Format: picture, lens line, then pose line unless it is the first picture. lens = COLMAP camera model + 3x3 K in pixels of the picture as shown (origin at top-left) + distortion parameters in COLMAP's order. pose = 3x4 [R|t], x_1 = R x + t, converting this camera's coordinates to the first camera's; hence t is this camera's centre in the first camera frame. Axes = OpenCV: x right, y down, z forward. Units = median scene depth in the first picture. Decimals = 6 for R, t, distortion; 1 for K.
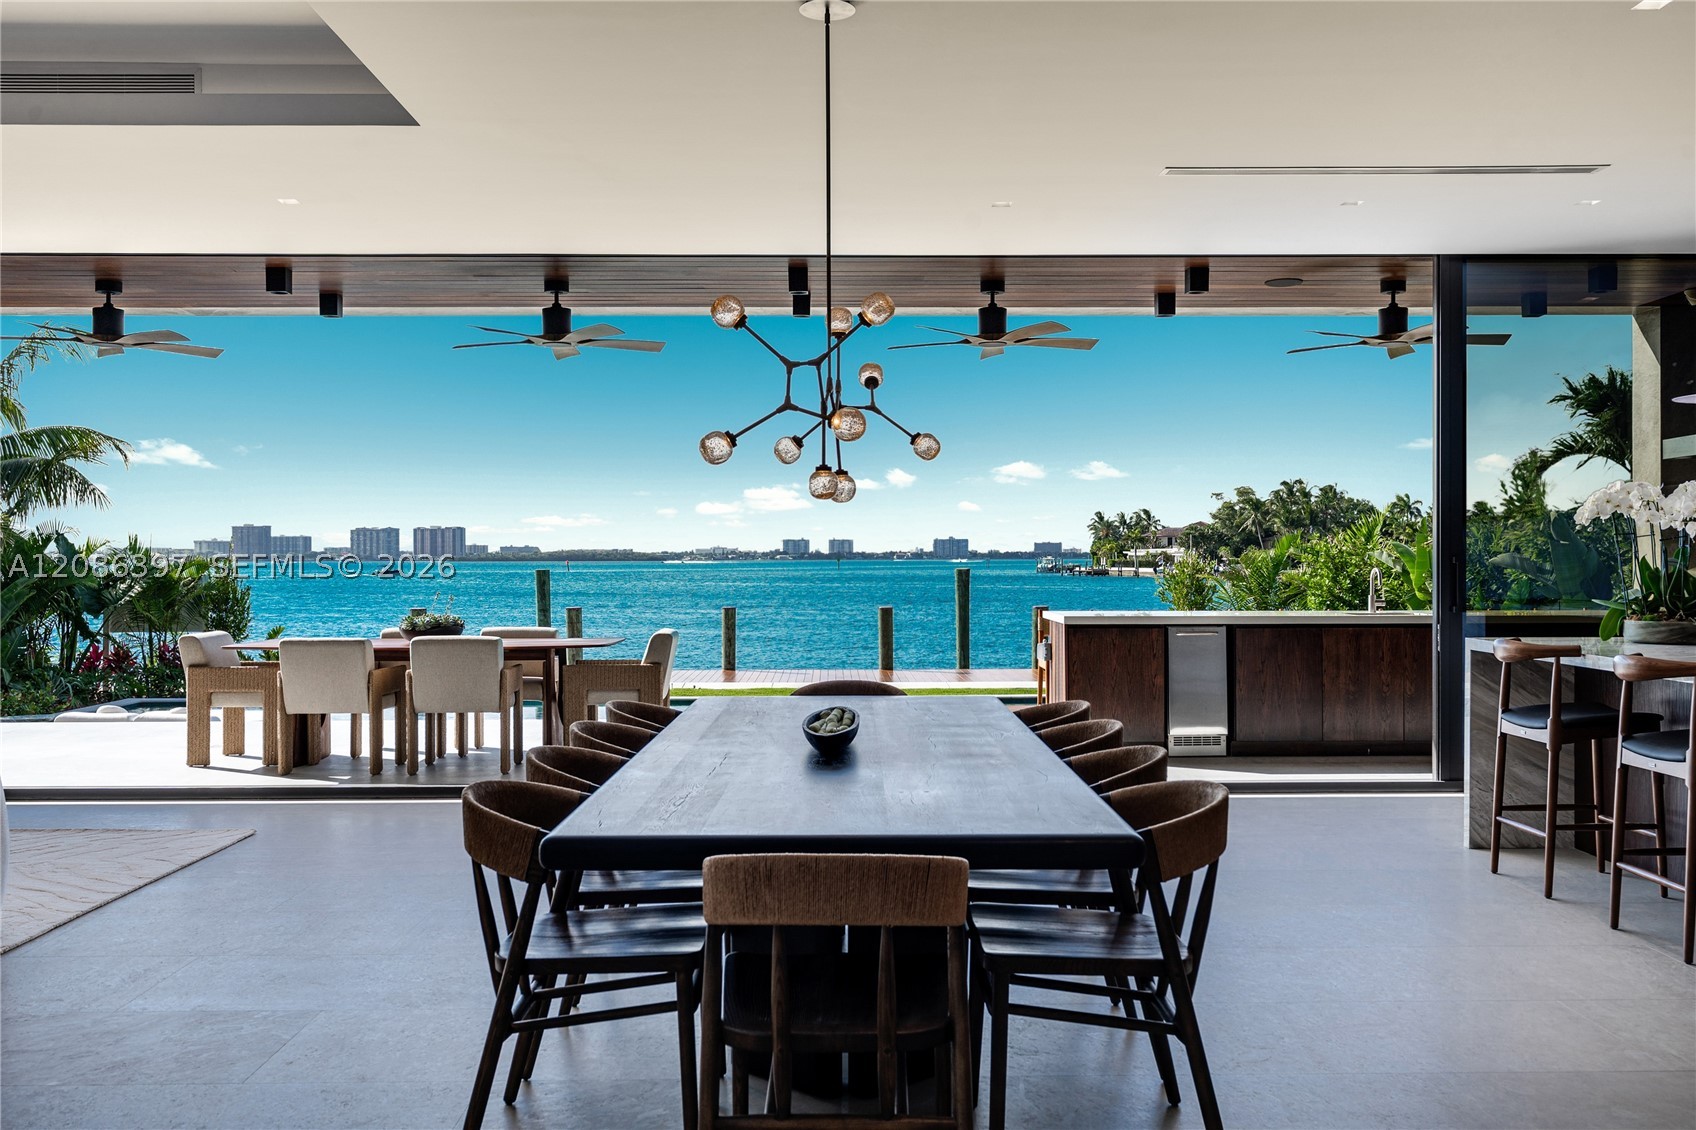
lens RADIAL K [[1480.7, 0, 848.2], [0, 1480.7, 577.8], [0, 0, 1]] dist [0.006506, 0.007972]
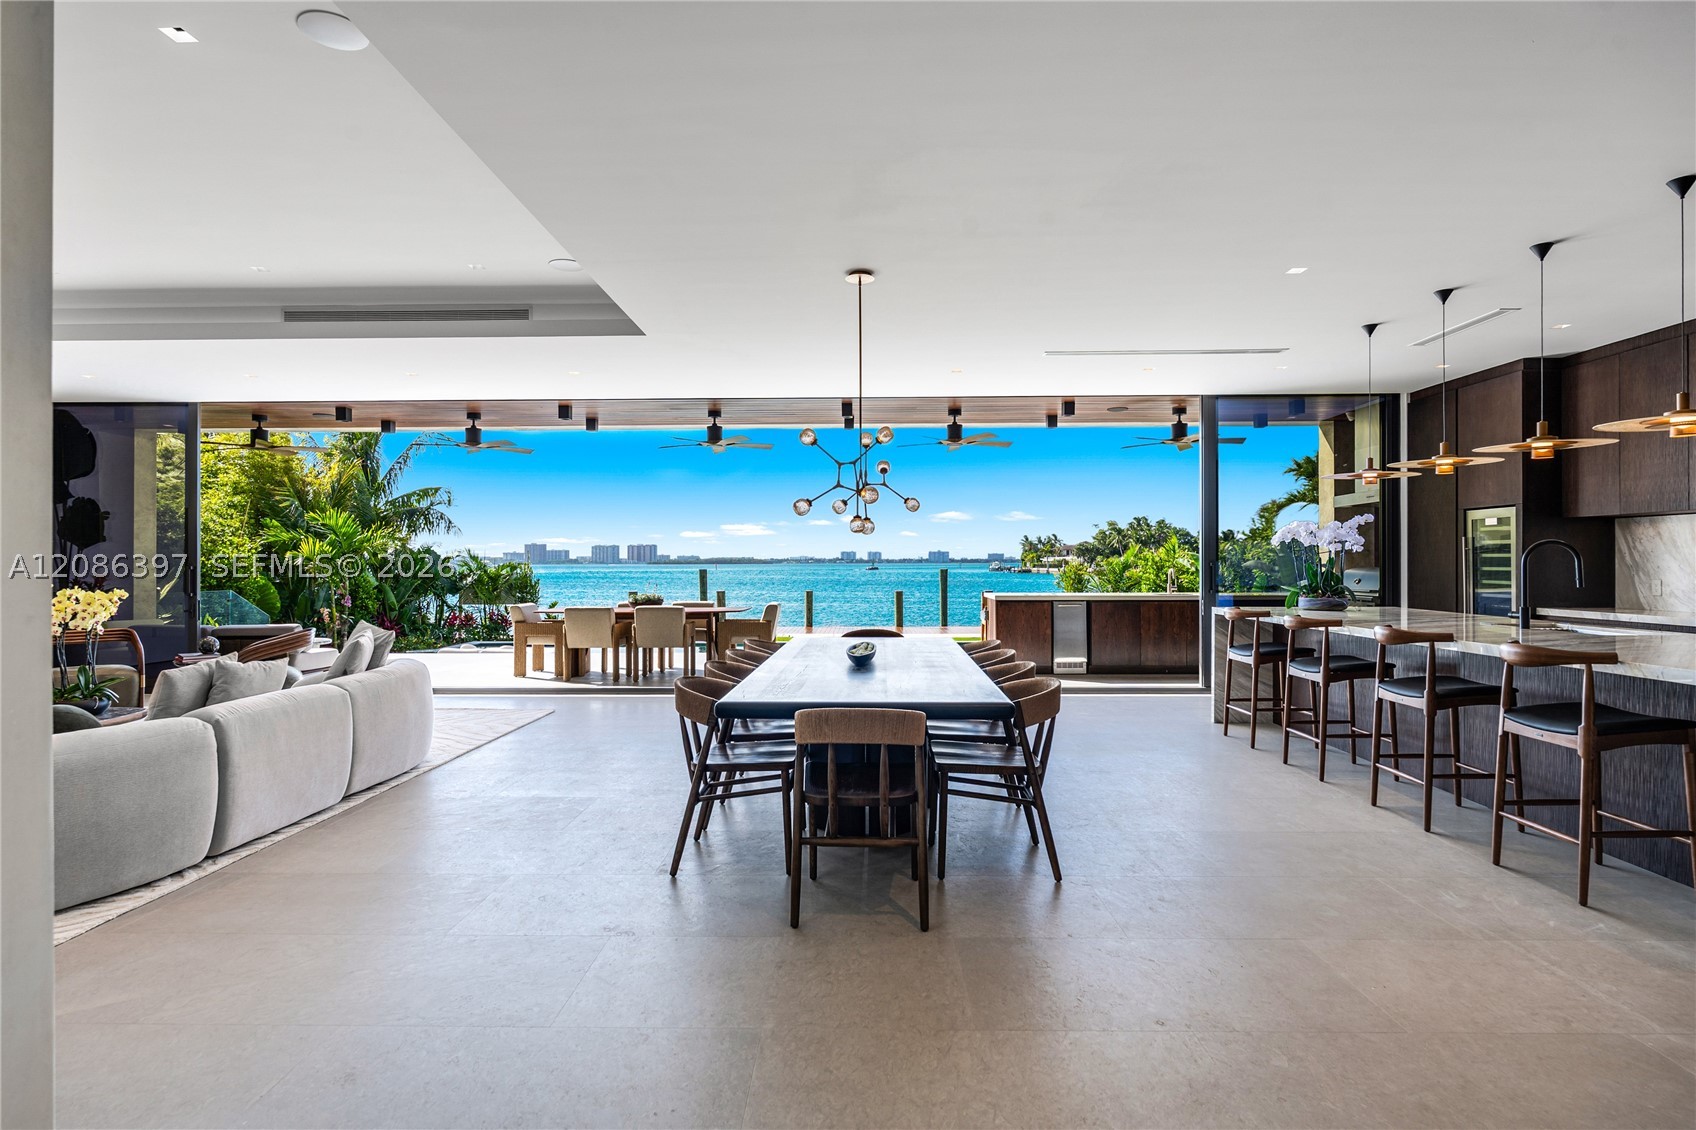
lens RADIAL K [[869.2, 0, 853.4], [0, 869.2, 552.2], [0, 0, 1]] dist [0.027318, 0.000114]
pose [[0.999565, -0.000709, -0.029492, 0.006118], [-0.000032, 0.999685, -0.025093, -0.000031], [0.029500, 0.025083, 0.999250, -0.068519]]
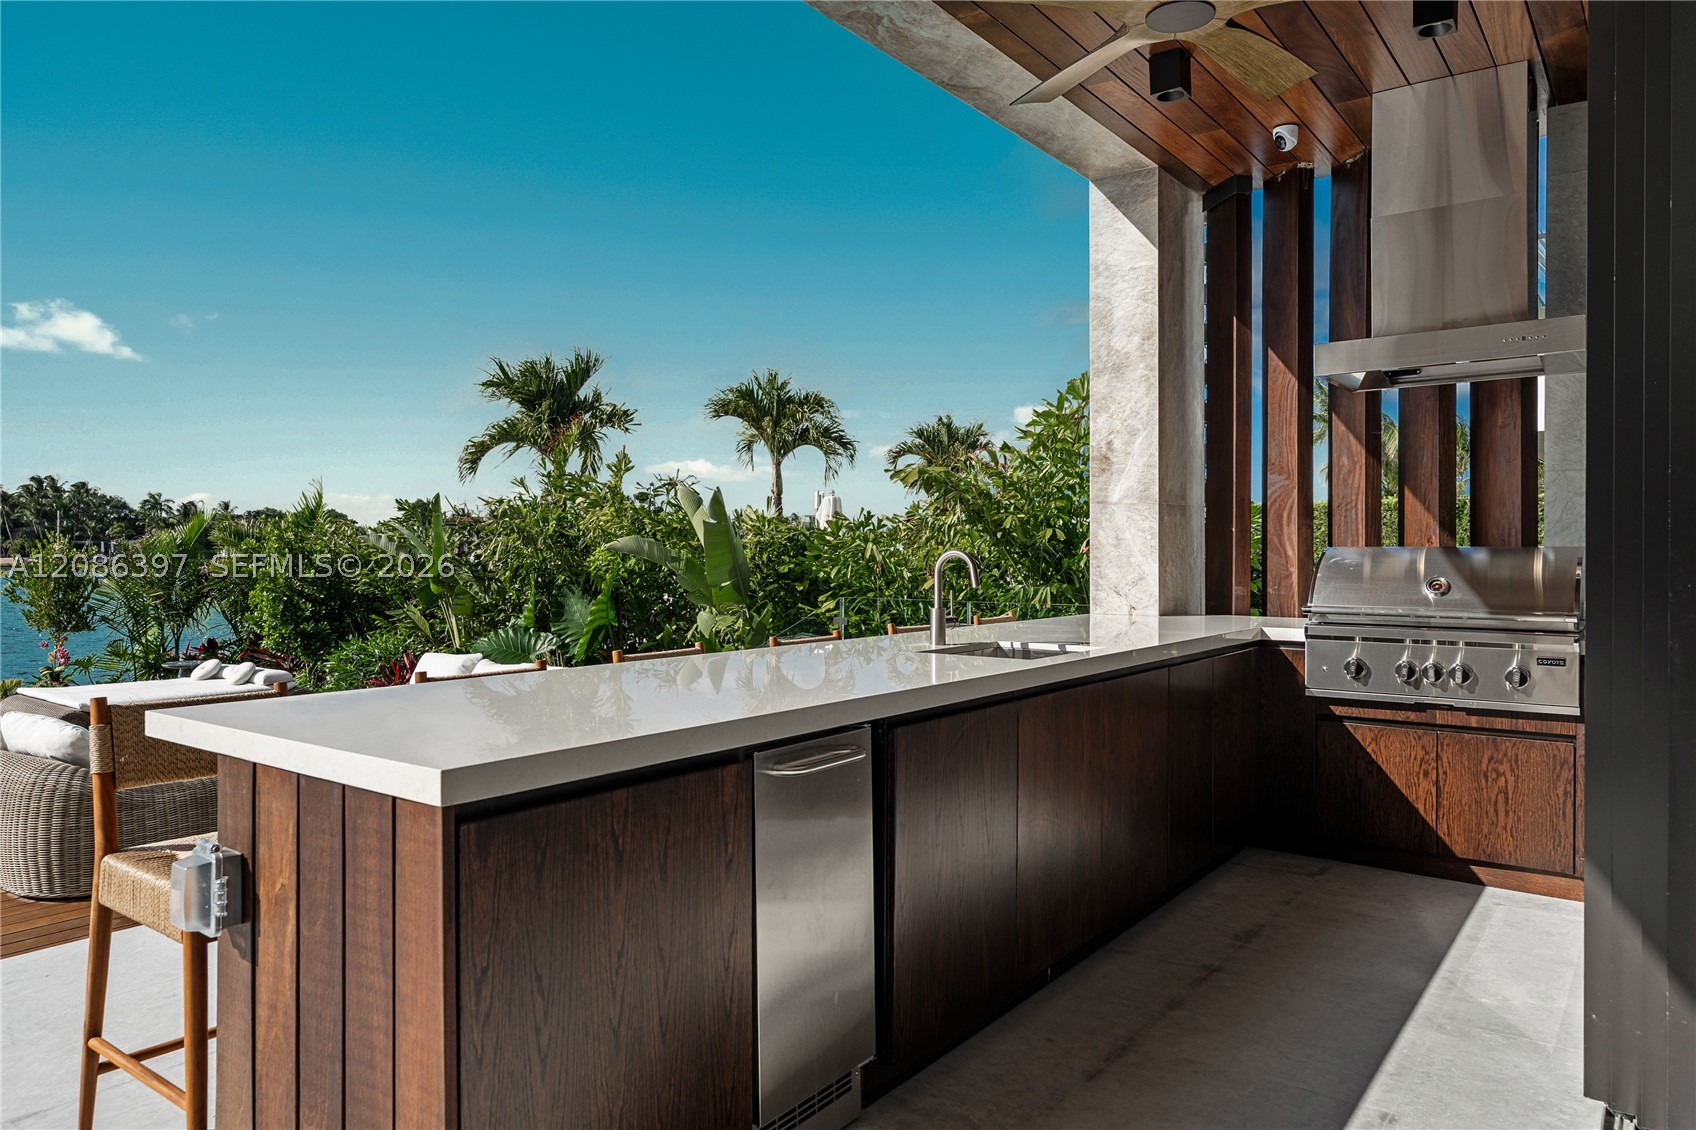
lens RADIAL K [[1126.7, 0, 847.1], [0, 1126.7, 559.9], [0, 0, 1]] dist [-0.007802, -0.000889]
pose [[0.604064, -0.007889, 0.796897, 0.020501], [0.010340, 0.999944, 0.002061, -0.002451], [-0.796869, 0.006994, 0.604112, 0.364759]]
